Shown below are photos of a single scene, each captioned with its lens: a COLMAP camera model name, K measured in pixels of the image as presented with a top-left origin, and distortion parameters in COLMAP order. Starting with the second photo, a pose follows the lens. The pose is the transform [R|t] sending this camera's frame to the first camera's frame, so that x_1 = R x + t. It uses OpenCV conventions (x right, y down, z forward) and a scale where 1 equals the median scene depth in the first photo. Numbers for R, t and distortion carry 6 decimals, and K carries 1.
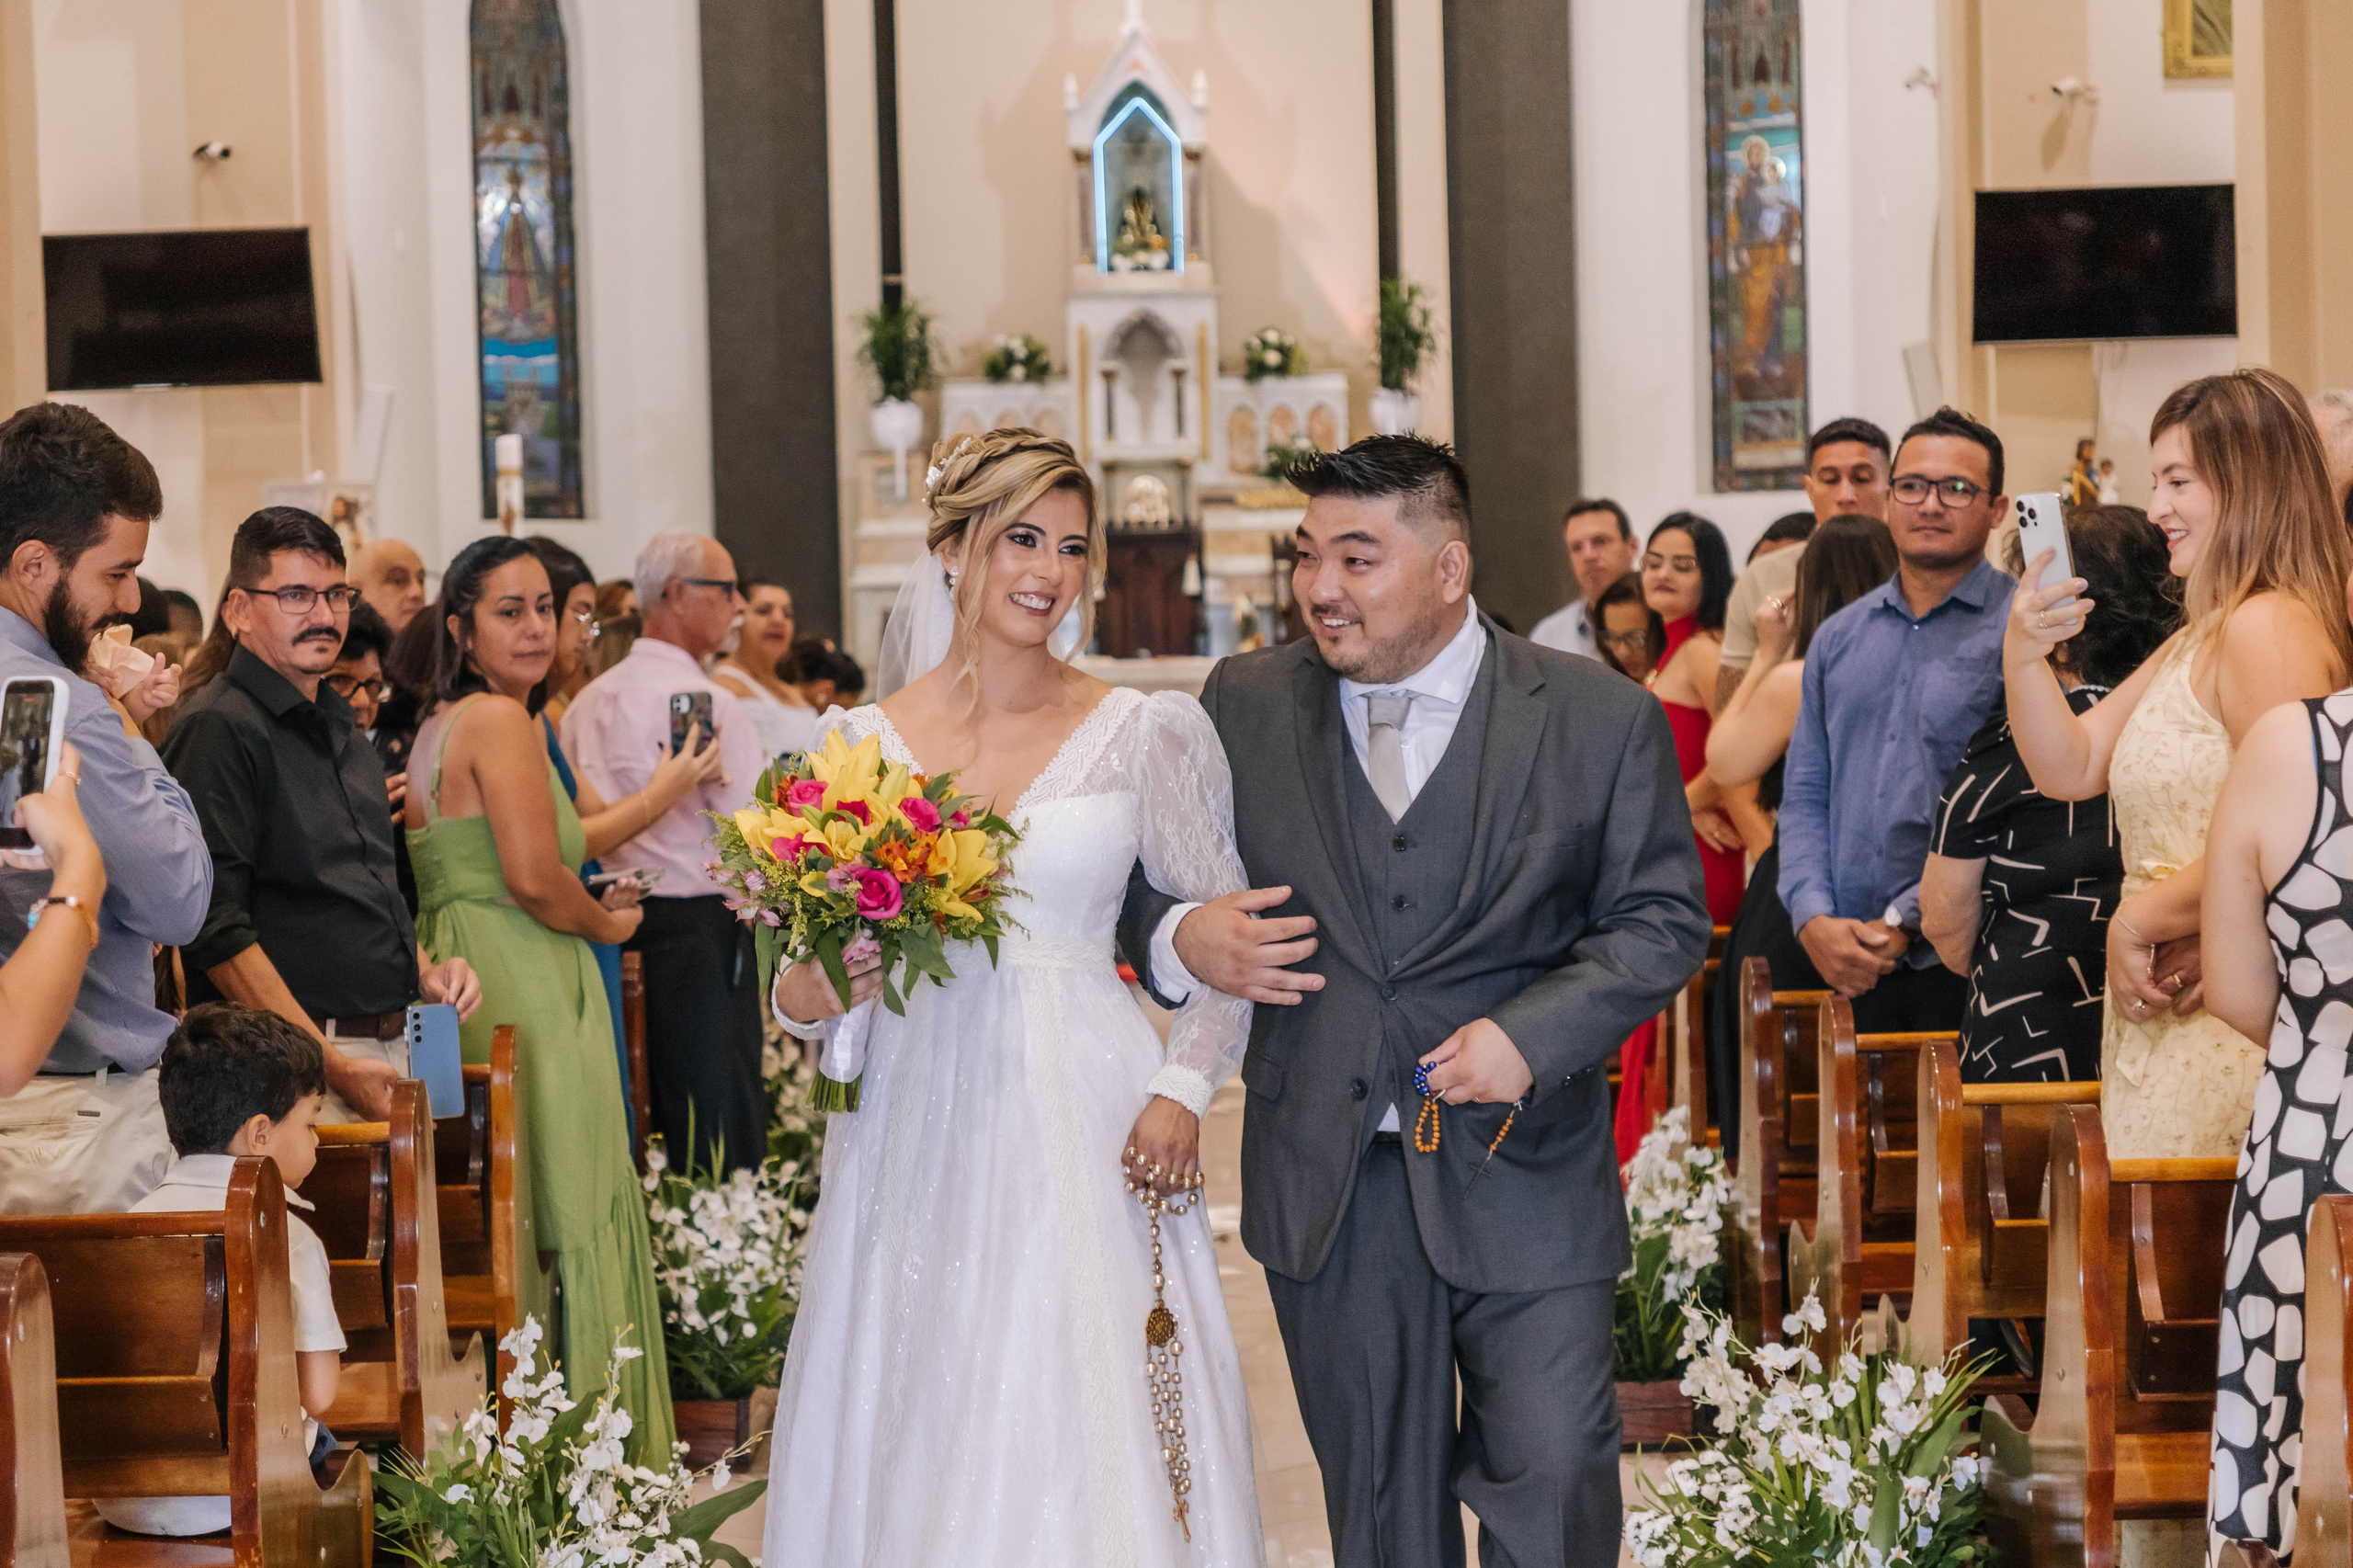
lens RADIAL K [[4848.9, 0, 1238.8], [0, 4848.9, 784.8], [0, 0, 1]] dist [0.055535, -0.028926]
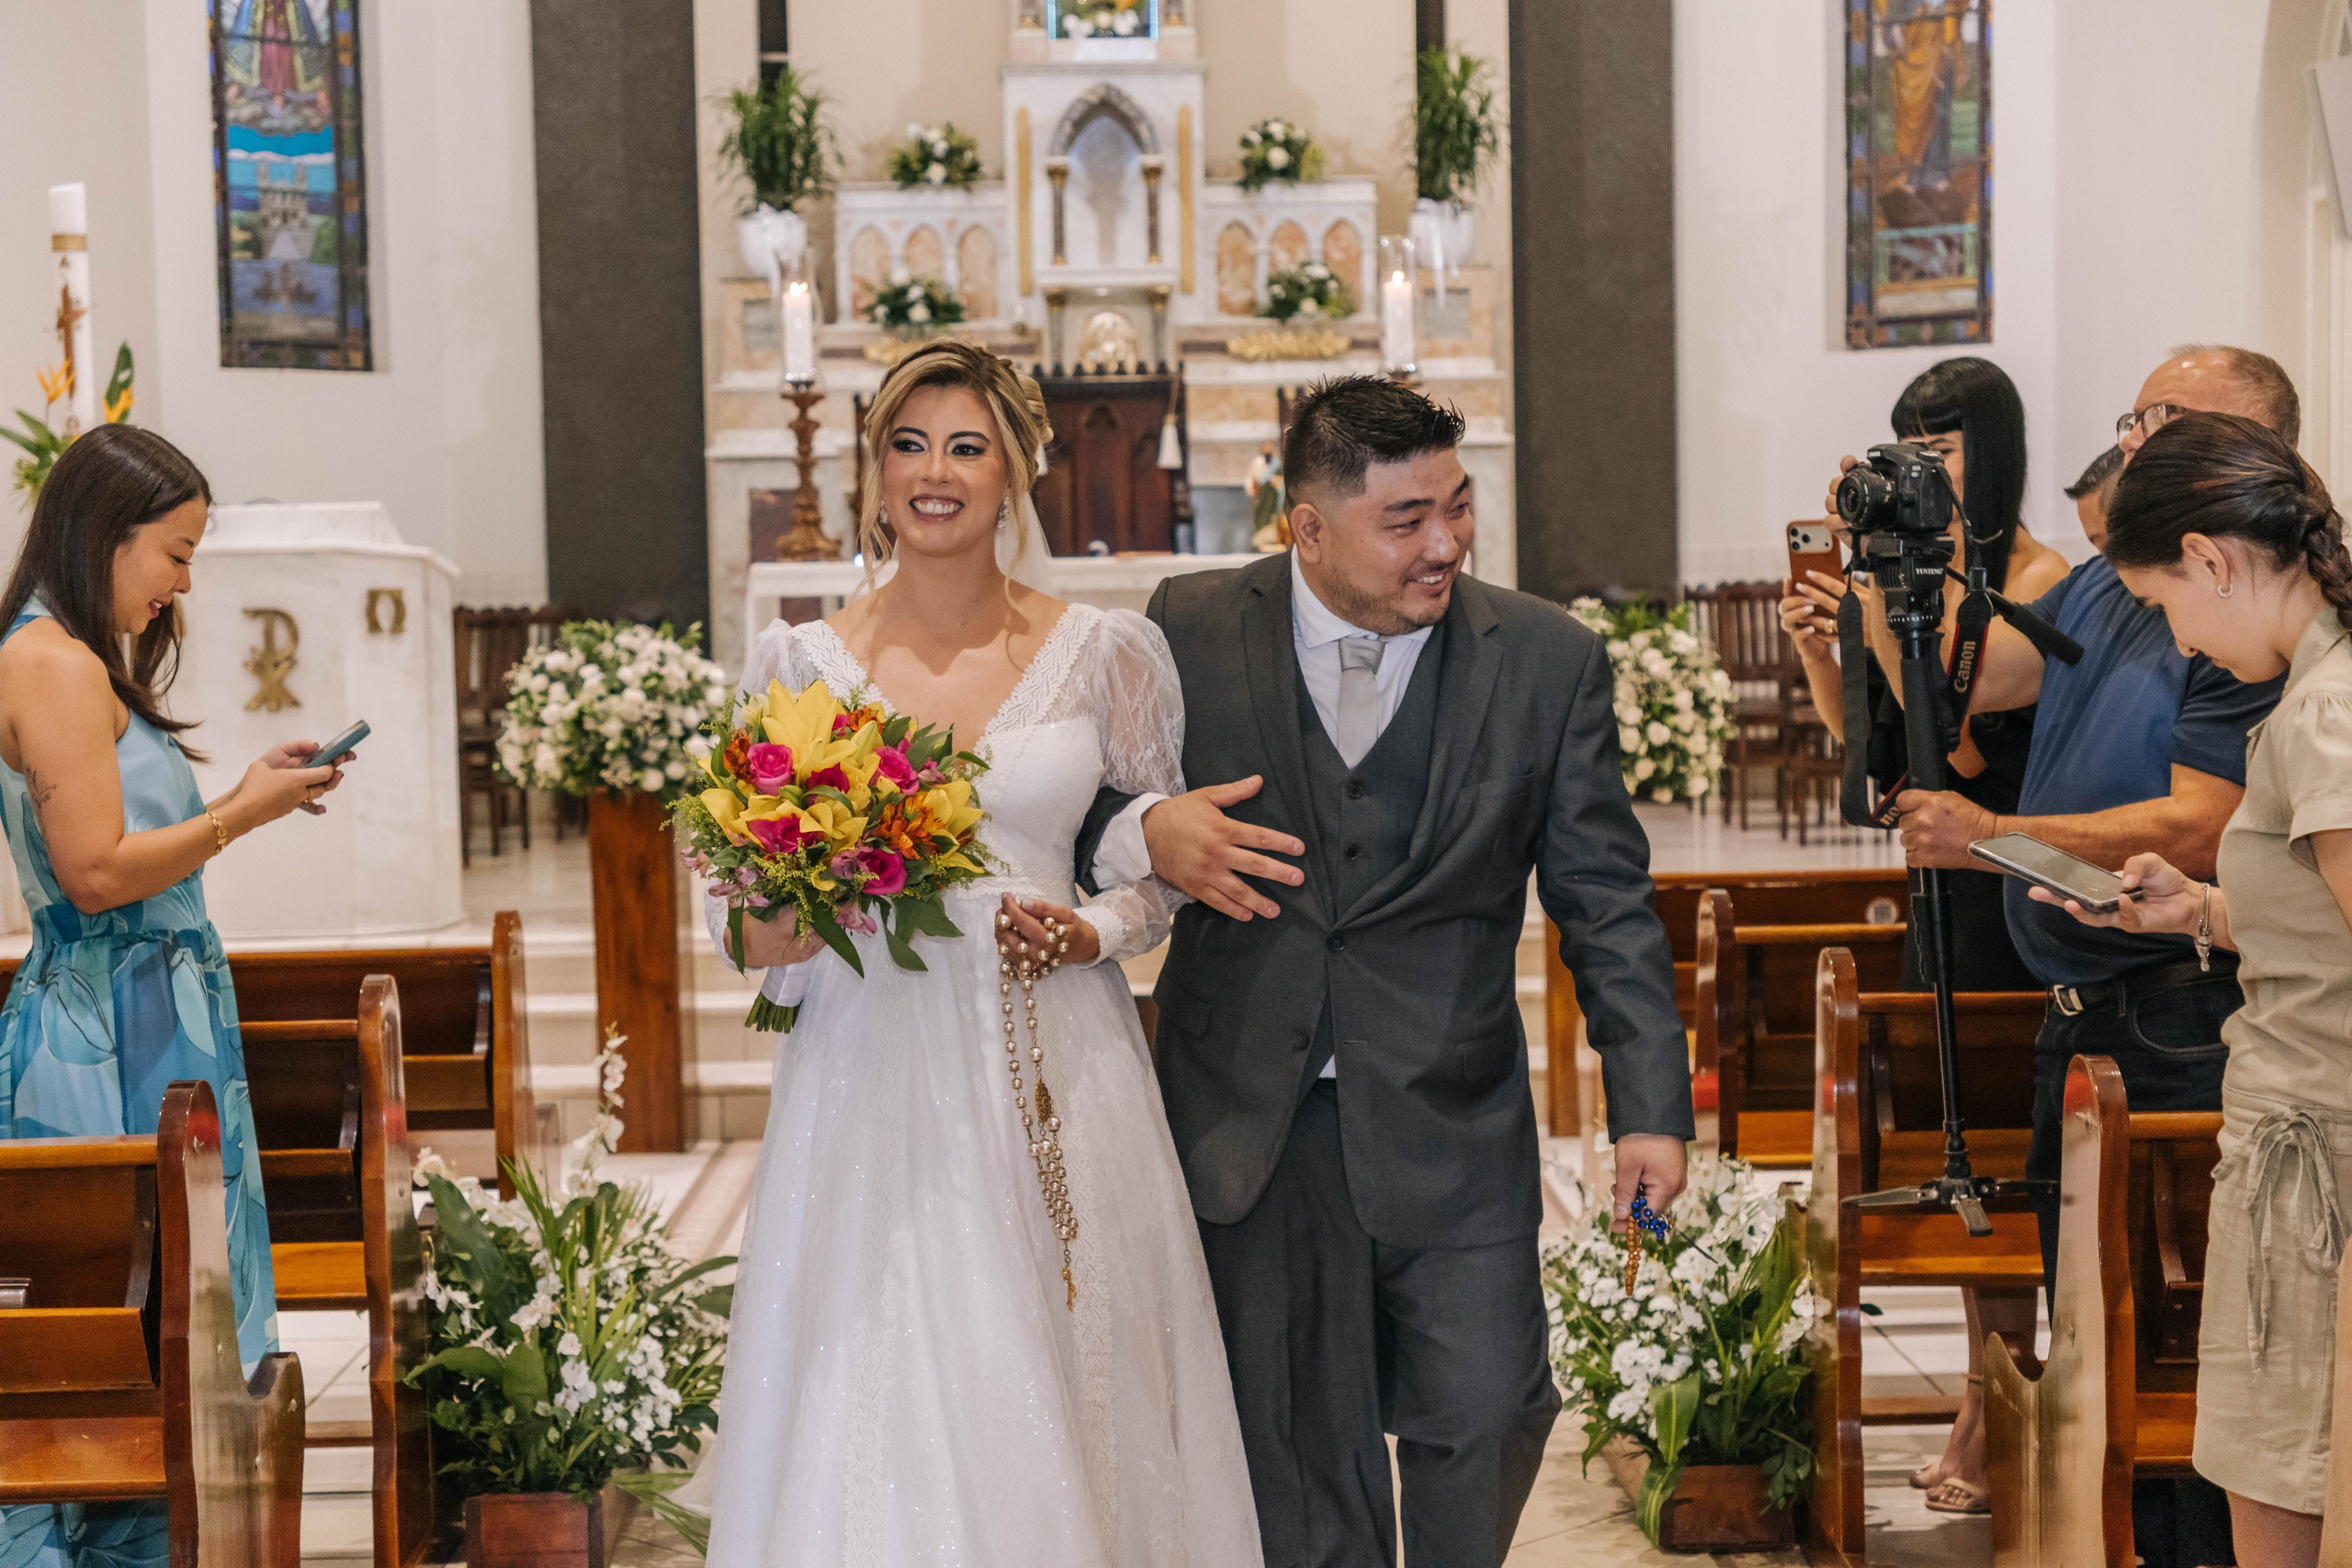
lens RADIAL K [[3762.8, 0, 1113.7], [0, 3762.8, 829.9], [0, 0, 1]] dist [0.043644, -0.046132]
pose [[0.999844, 0.008645, -0.015374, -0.008439], [-0.008031, 0.999185, 0.039567, -0.007169], [0.015704, -0.039438, 0.999099, 0.414351]]
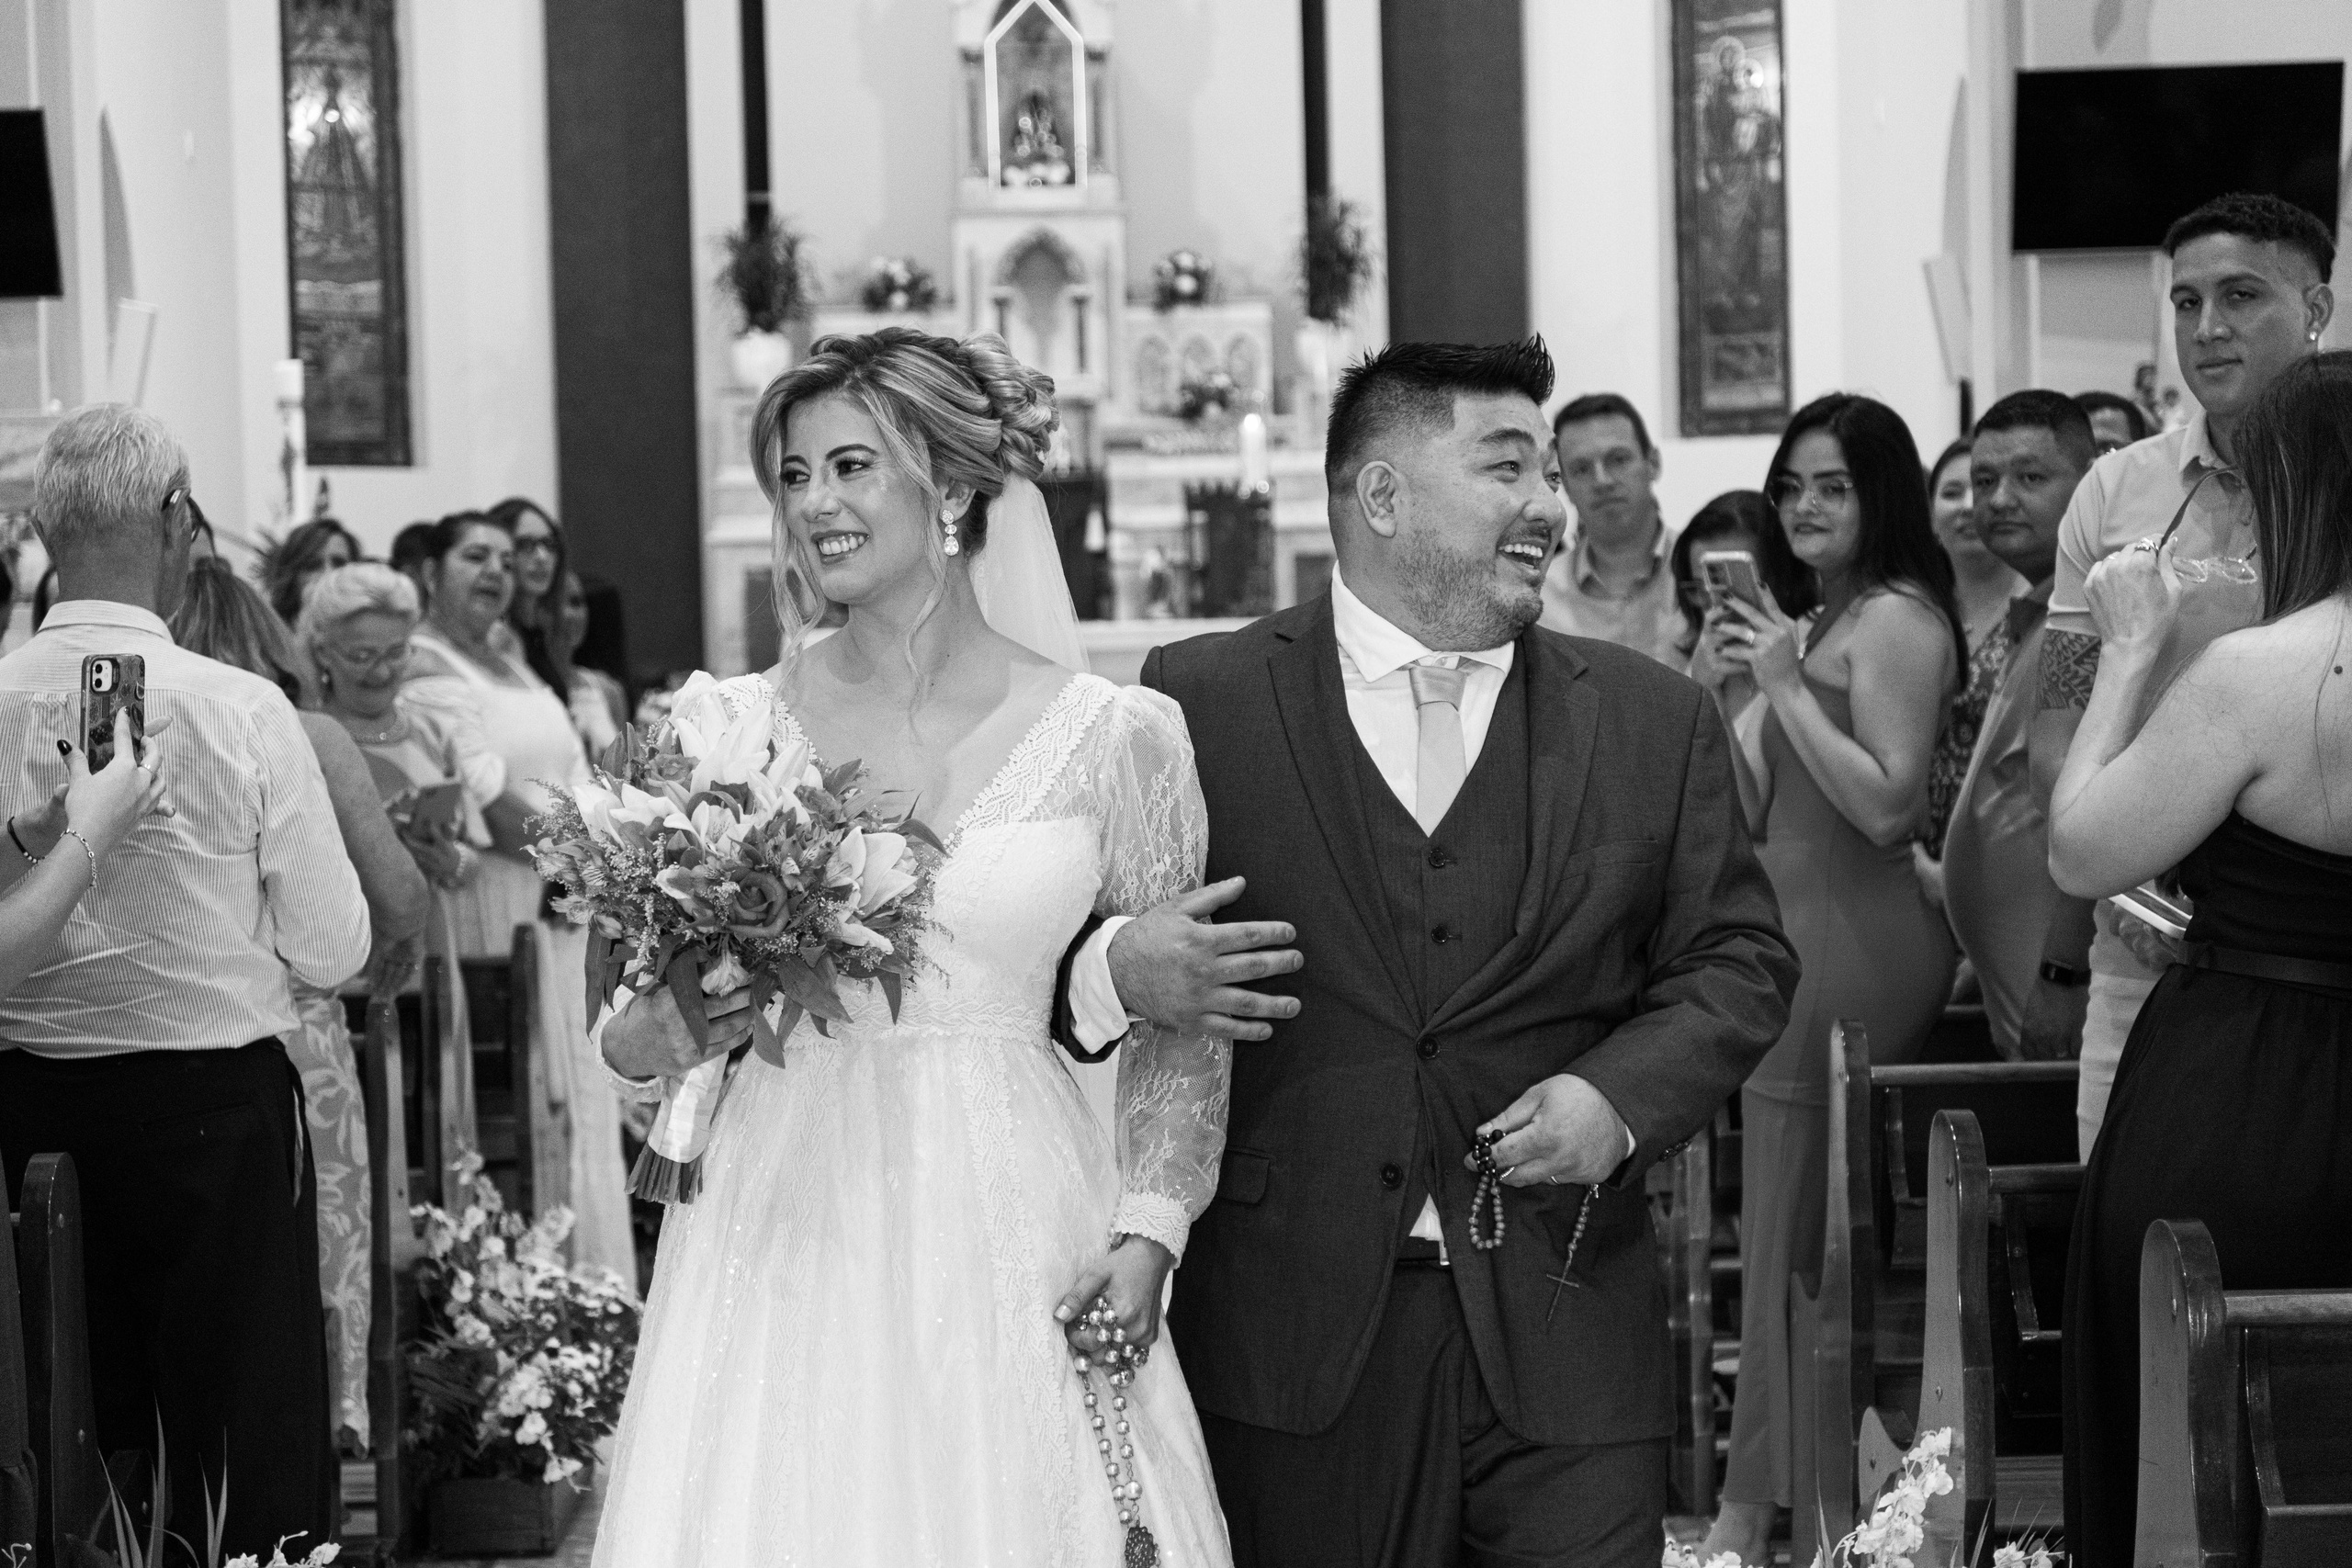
lens RADIAL K [[4771.4, 0, 1173.3], [0, 4771.4, 735.2], [0, 0, 1]] dist [0.032300, 0.177149]
pose [[0.999985, -0.000039, 0.005420, -0.000144], [0.000054, 0.999996, -0.002833, -0.003130], [-0.005420, 0.002833, 0.999981, 0.127625]]
